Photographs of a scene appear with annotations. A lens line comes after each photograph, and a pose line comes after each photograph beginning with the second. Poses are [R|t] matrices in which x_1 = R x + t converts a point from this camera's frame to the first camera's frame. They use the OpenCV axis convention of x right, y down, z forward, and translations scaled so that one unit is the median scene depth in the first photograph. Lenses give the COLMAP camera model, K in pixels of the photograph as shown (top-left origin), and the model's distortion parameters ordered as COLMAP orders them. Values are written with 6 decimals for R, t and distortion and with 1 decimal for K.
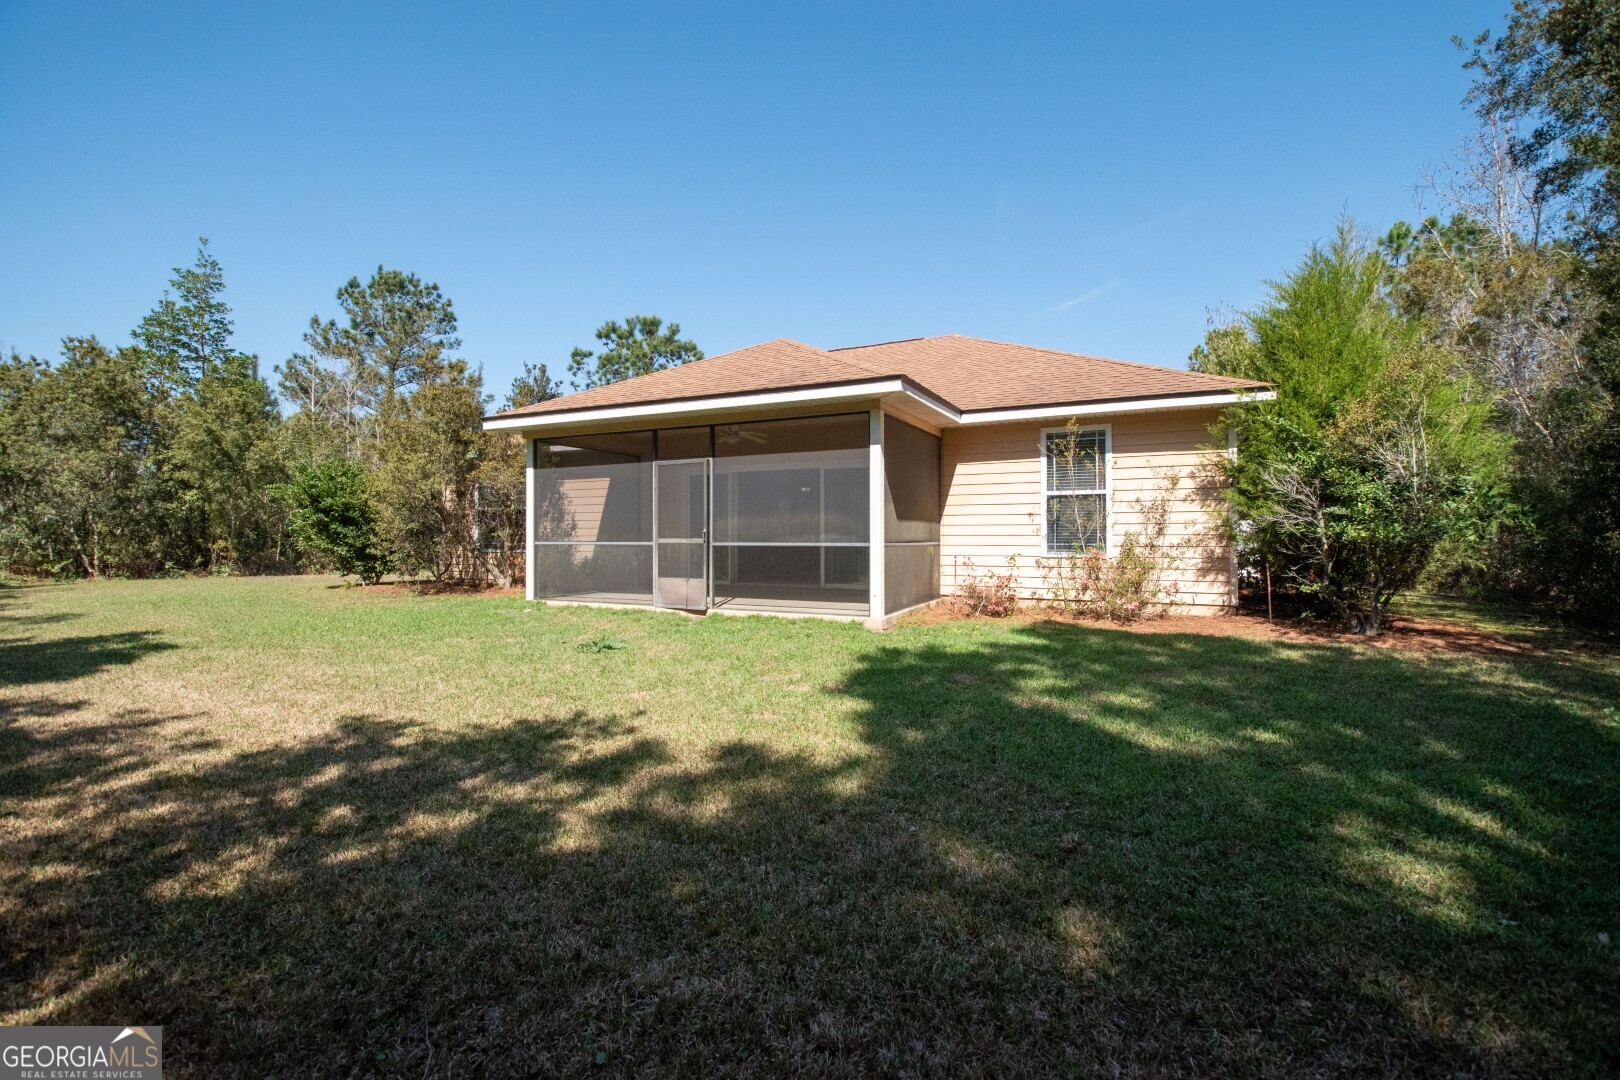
lens RADIAL K [[728.0, 0, 821.3], [0, 728.0, 528.5], [0, 0, 1]] dist [0.025929, -0.029992]
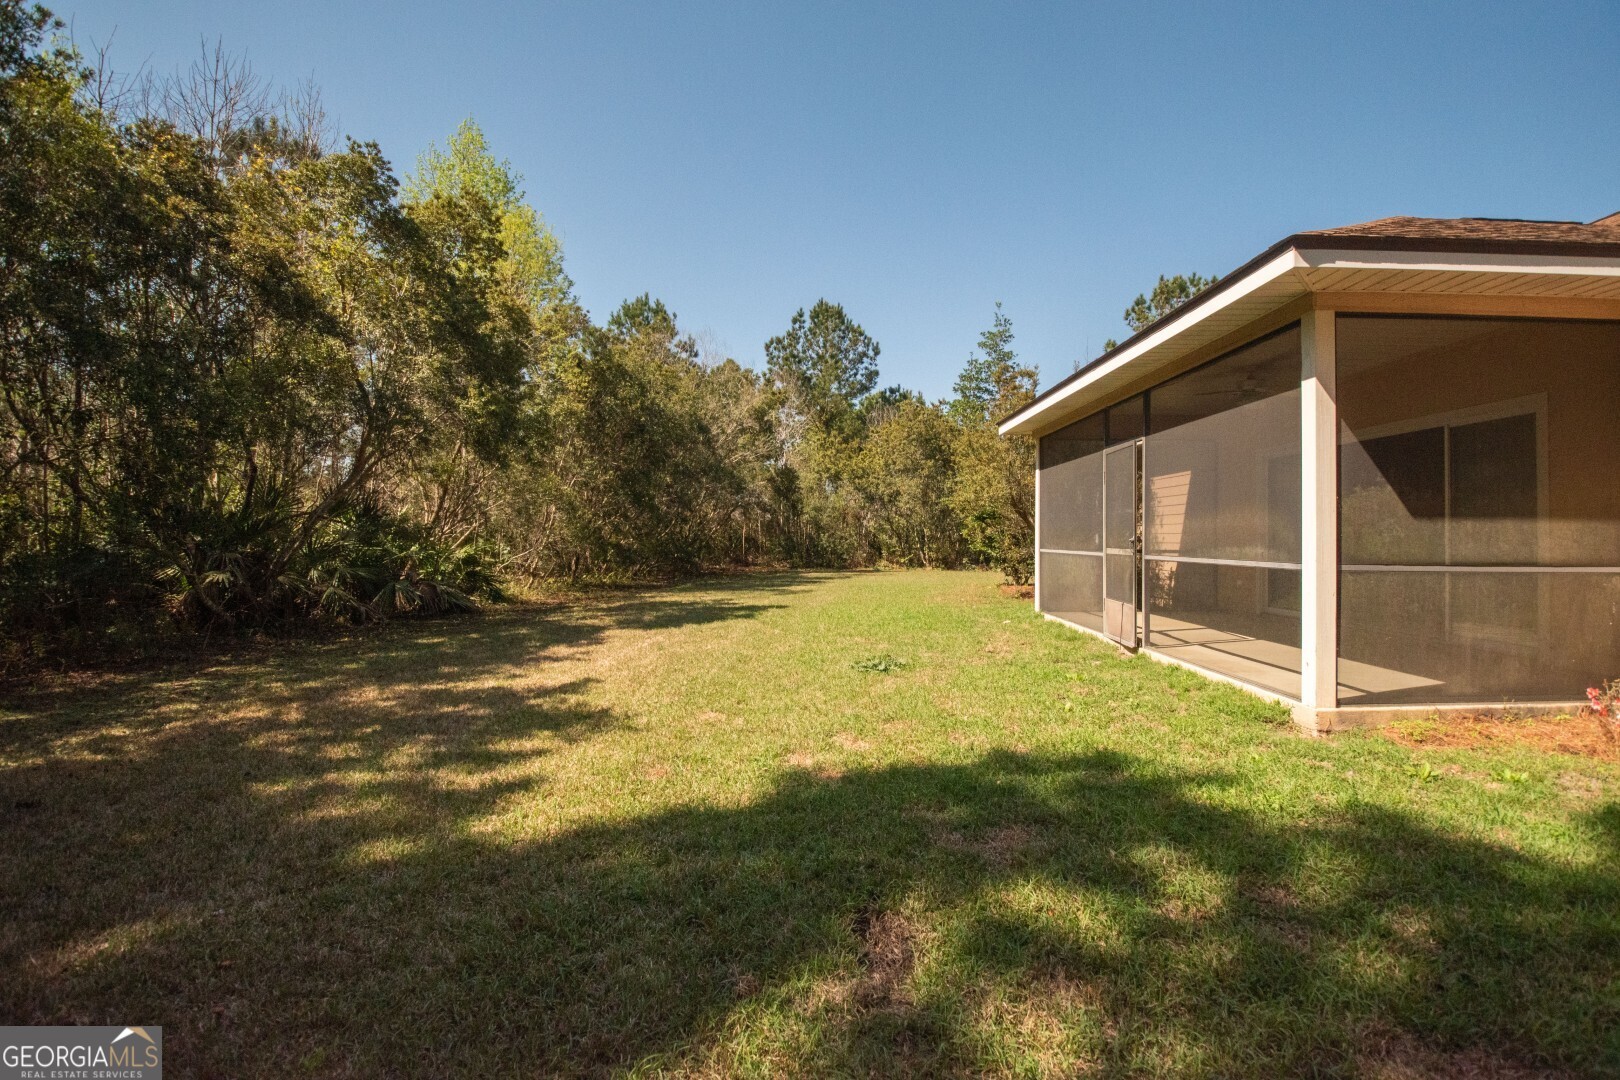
lens RADIAL K [[728.0, 0, 821.3], [0, 728.0, 528.5], [0, 0, 1]] dist [0.025929, -0.029992]
pose [[0.424309, -0.004413, -0.905507, 0.257903], [0.000266, 0.999989, -0.004749, -0.002476], [0.905517, 0.001774, 0.424306, 0.286053]]
